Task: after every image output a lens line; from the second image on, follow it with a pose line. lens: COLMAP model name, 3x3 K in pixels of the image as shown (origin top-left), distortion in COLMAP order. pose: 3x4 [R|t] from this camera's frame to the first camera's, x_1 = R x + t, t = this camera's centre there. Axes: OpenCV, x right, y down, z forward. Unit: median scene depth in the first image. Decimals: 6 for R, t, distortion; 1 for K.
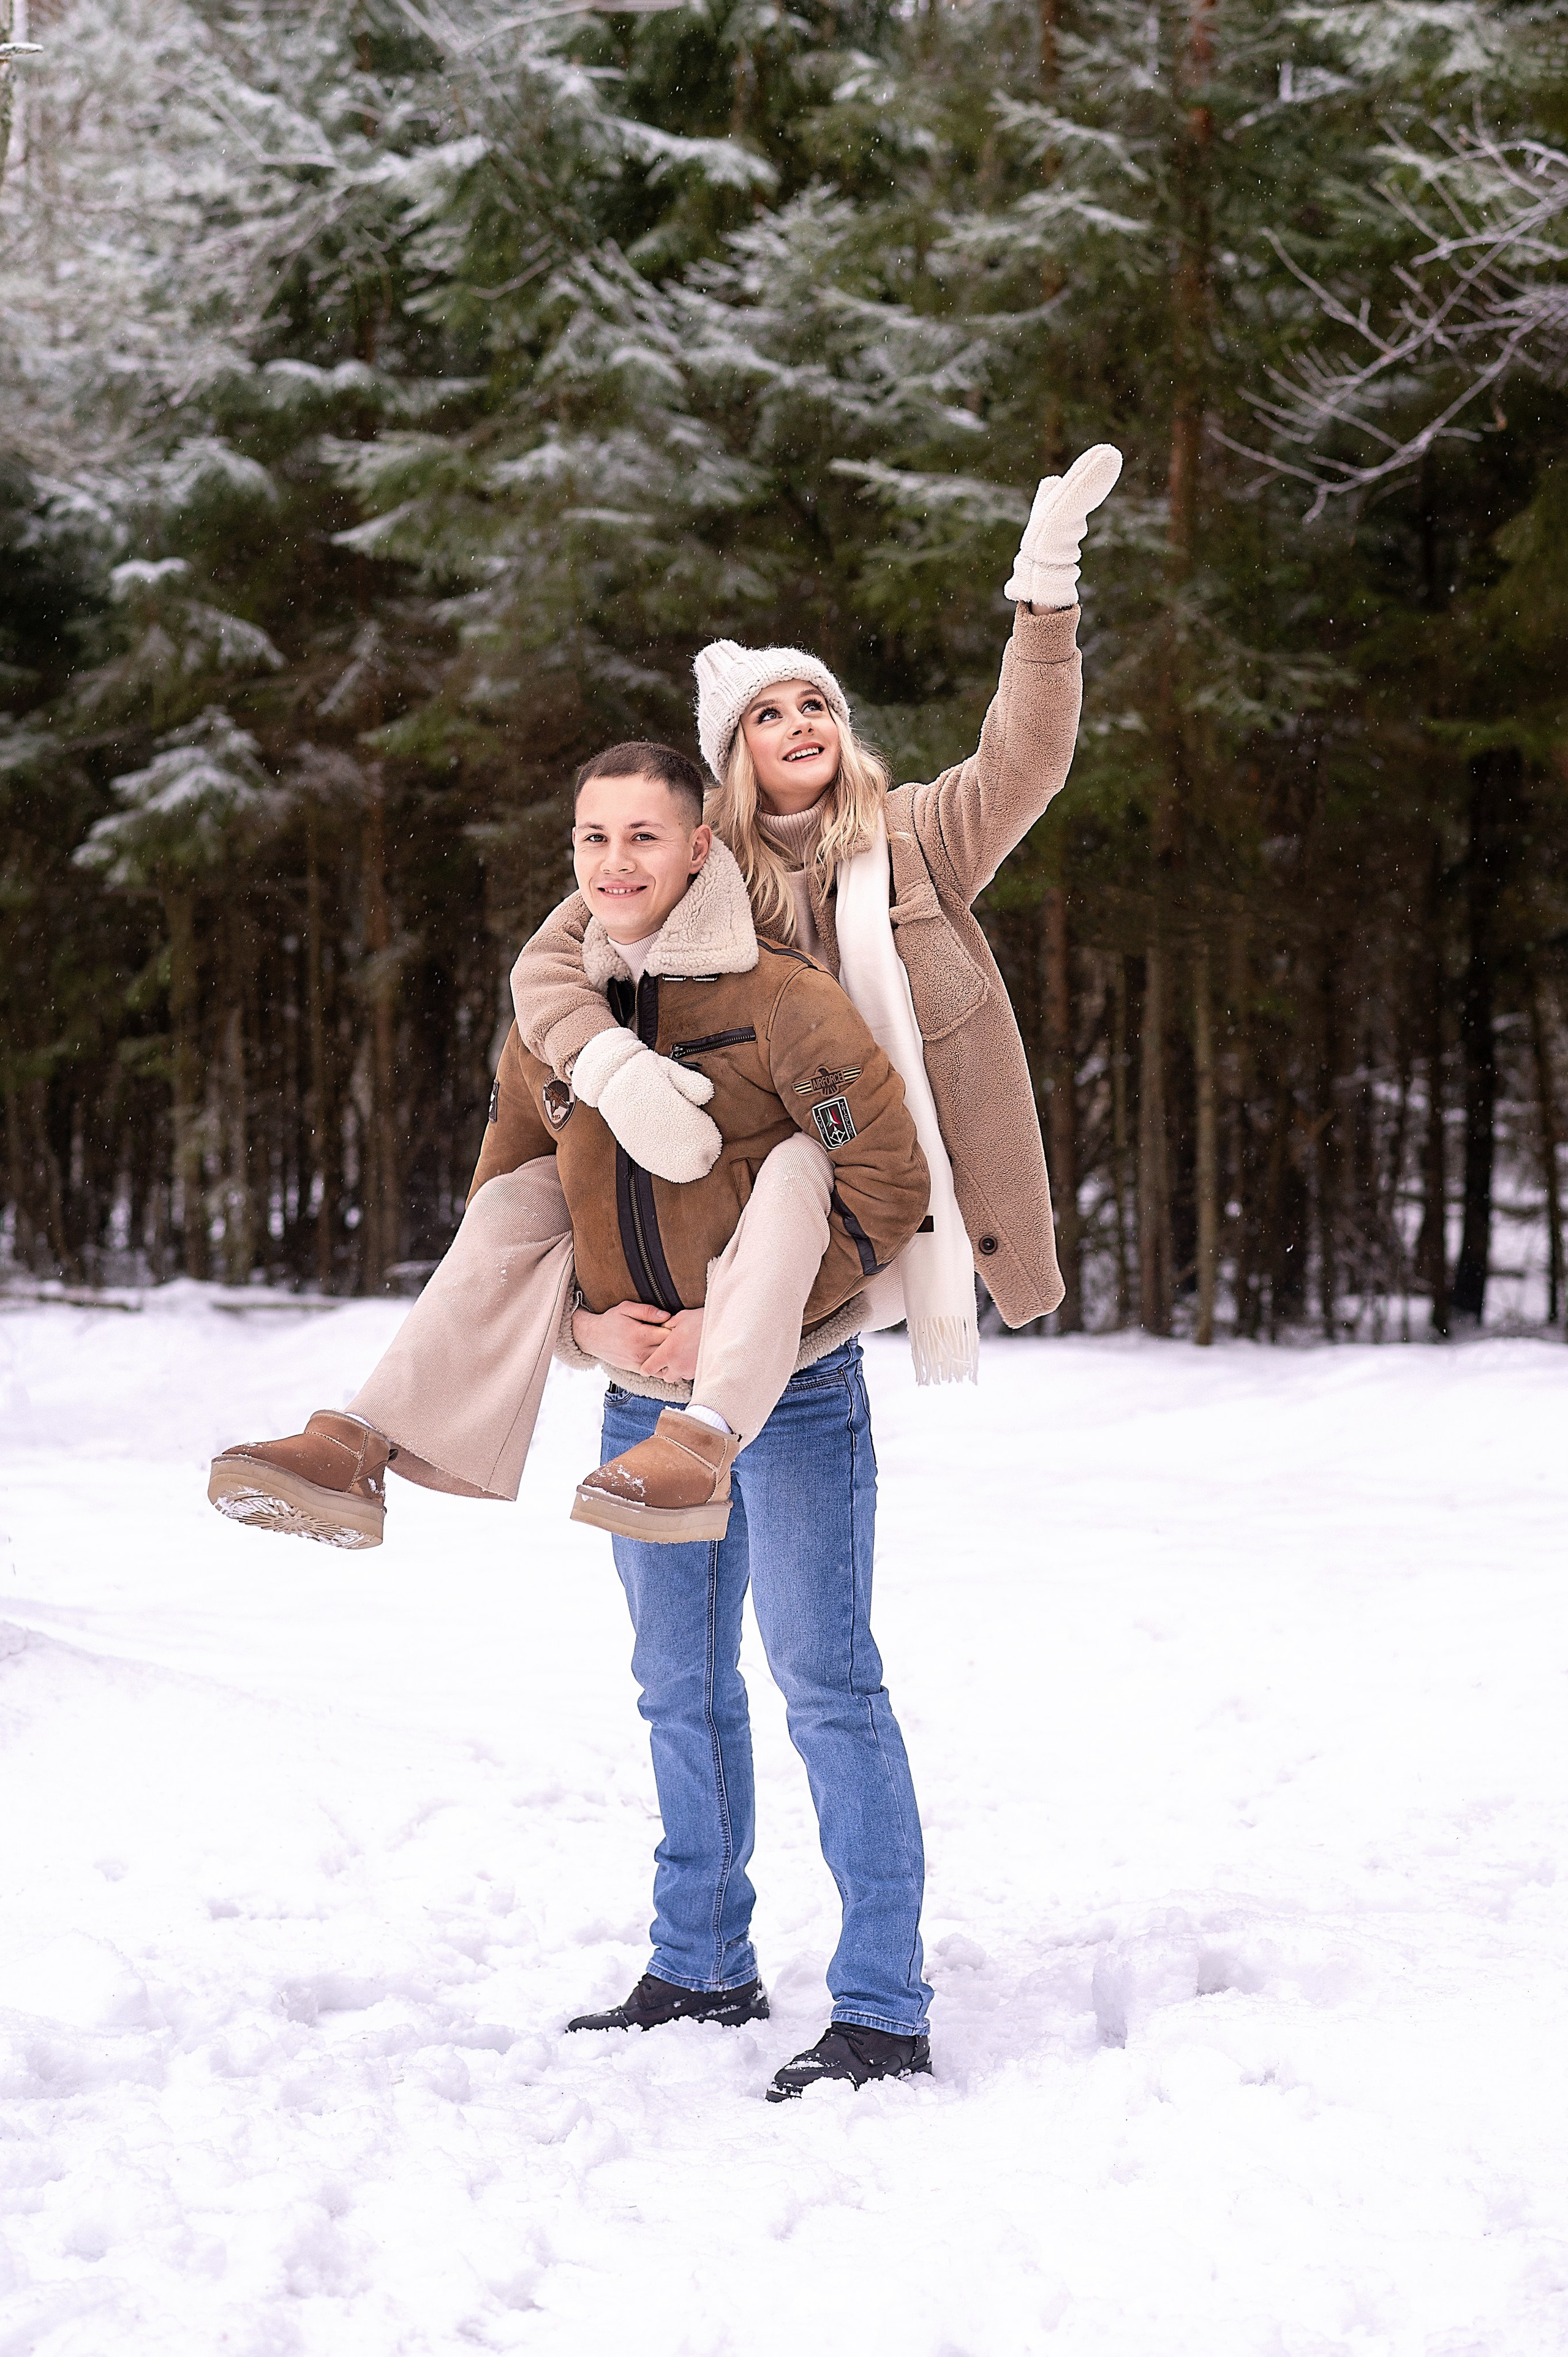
lens RADIAL K [[5686.6, 0, 785.0], [0, 5686.6, 1174.3], [0, 0, 1]] dist [0.163709, 0.000000]
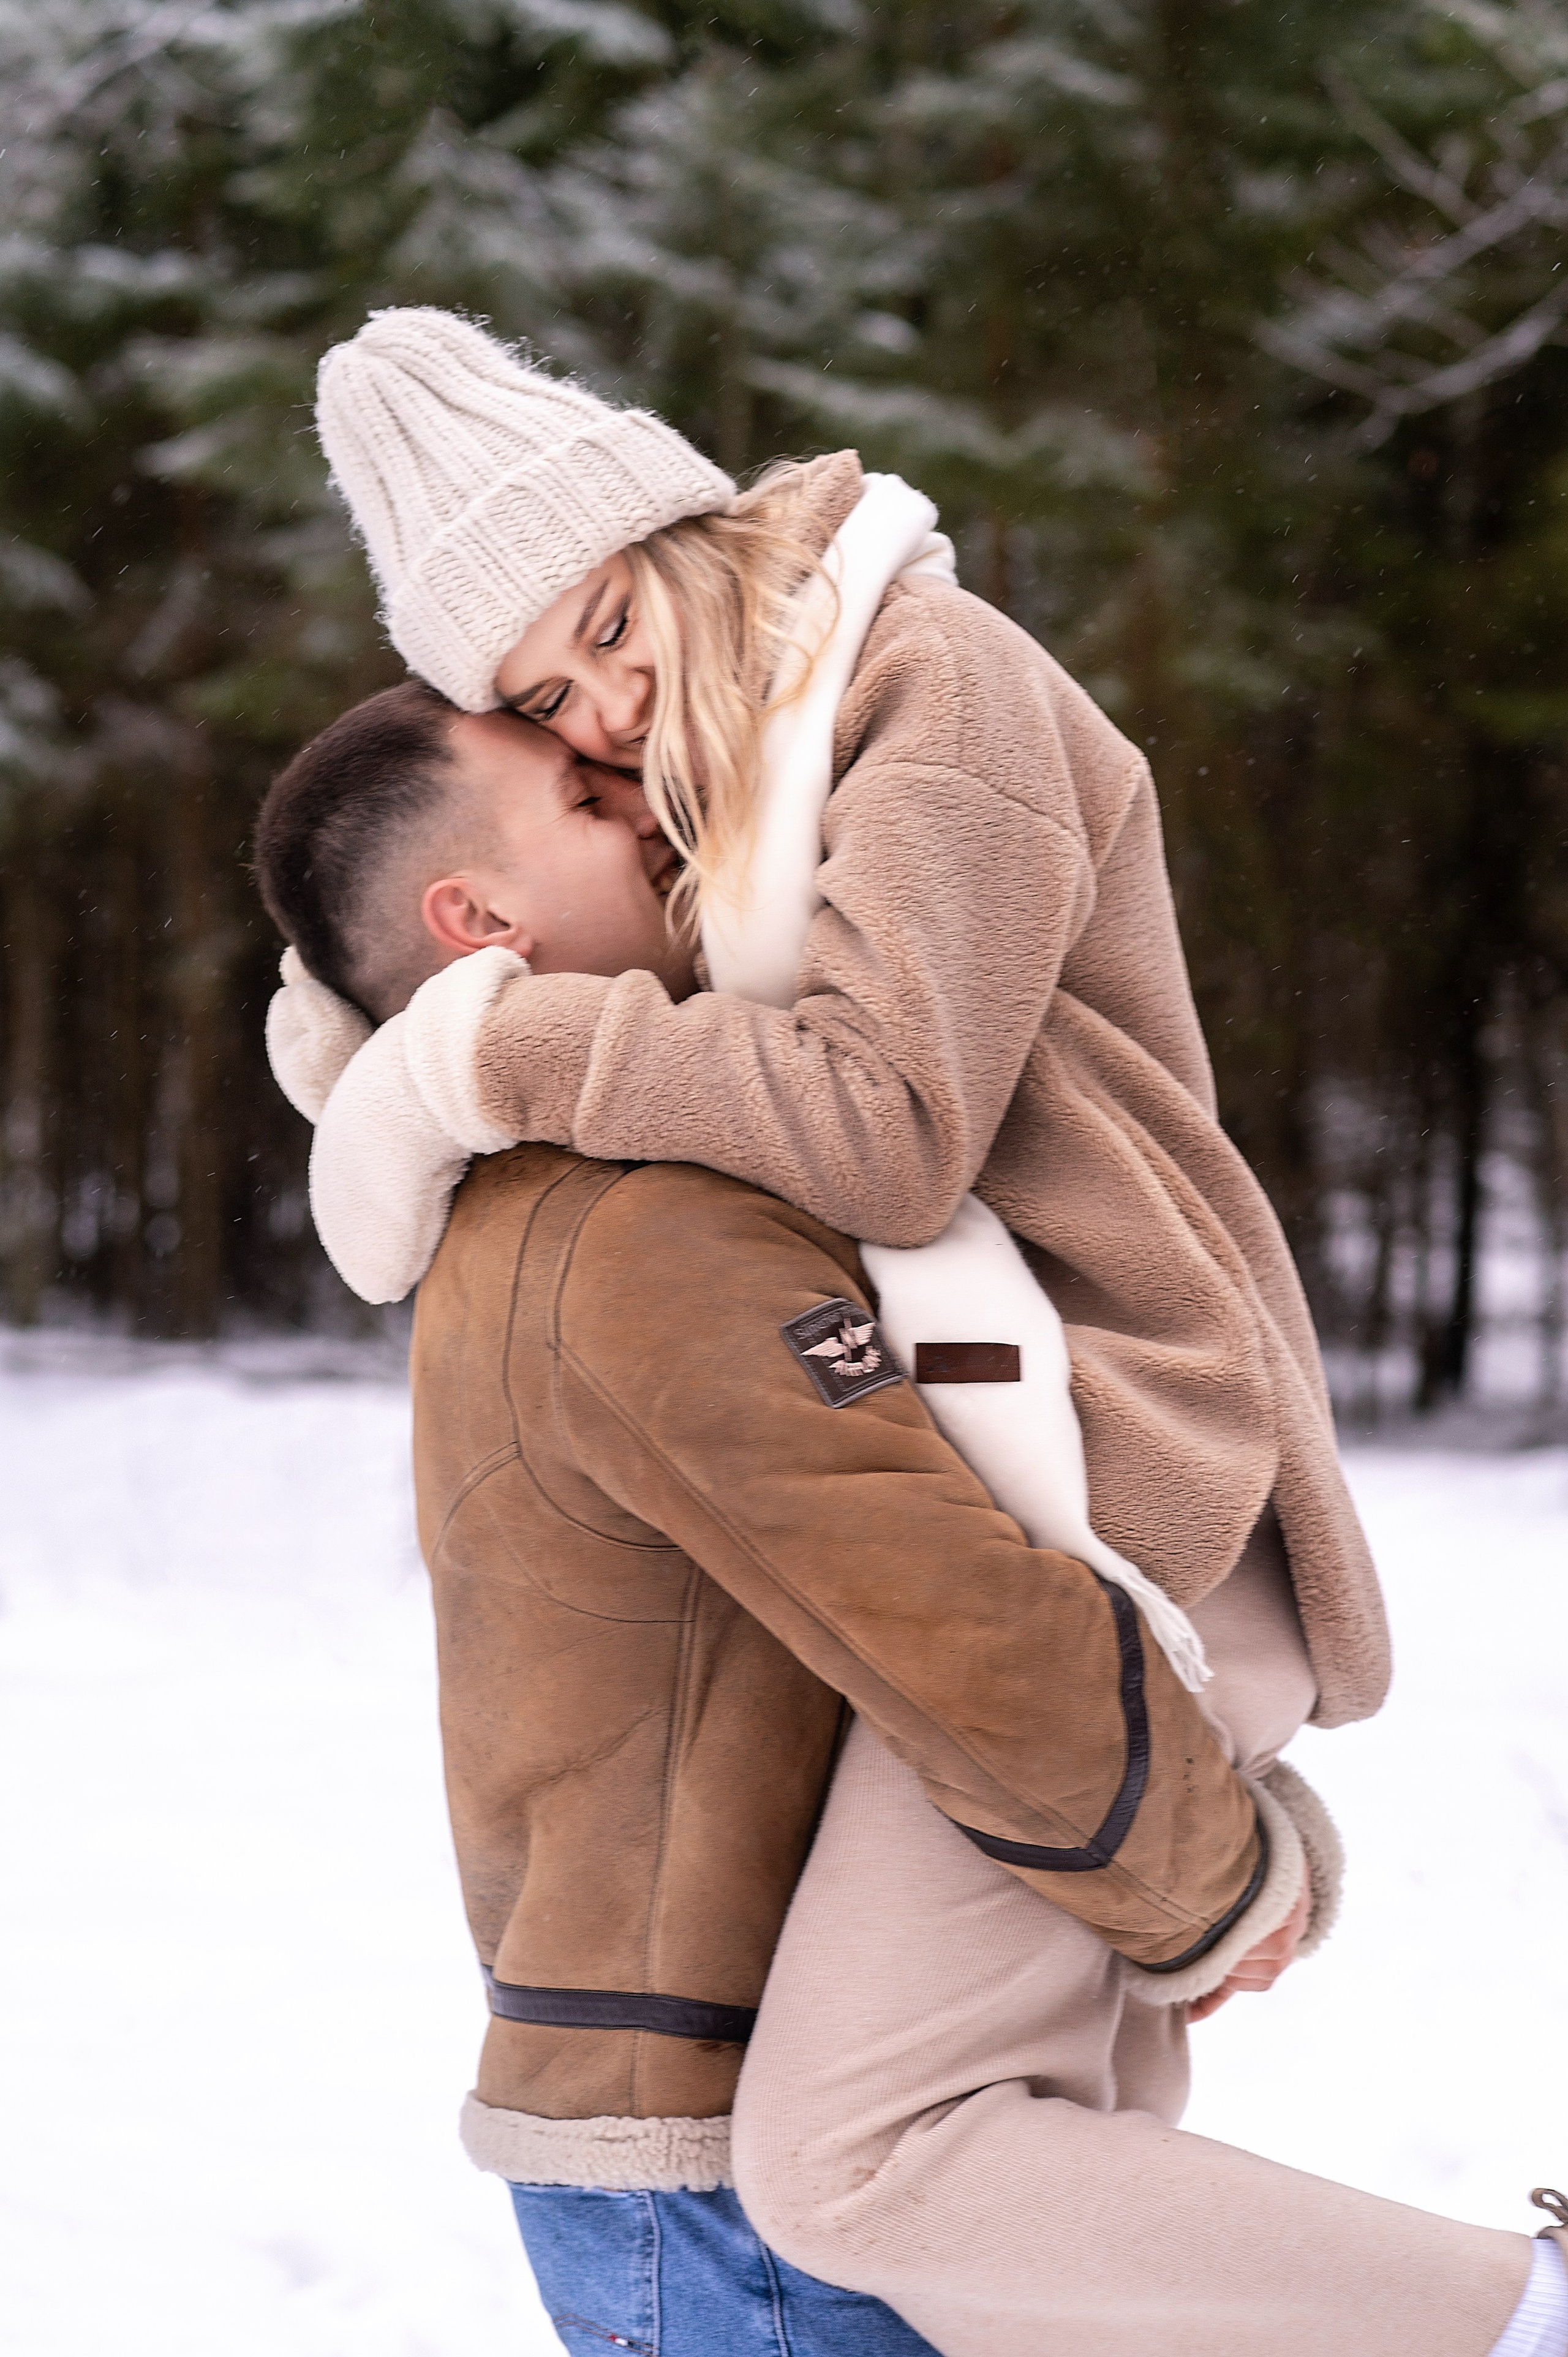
lens RADIAL K [[5686.6, 0, 777.6], [0, 5686.6, 1185.3], [0, 0, 1]] dist [0.163709, 0.000000]
pose [[0.999538, 0.012081, 0.027877, -0.007774], [-0.012315, 0.999890, 0.008225, -0.011956], [-0.027775, -0.008564, 0.999578, 0.147738]]
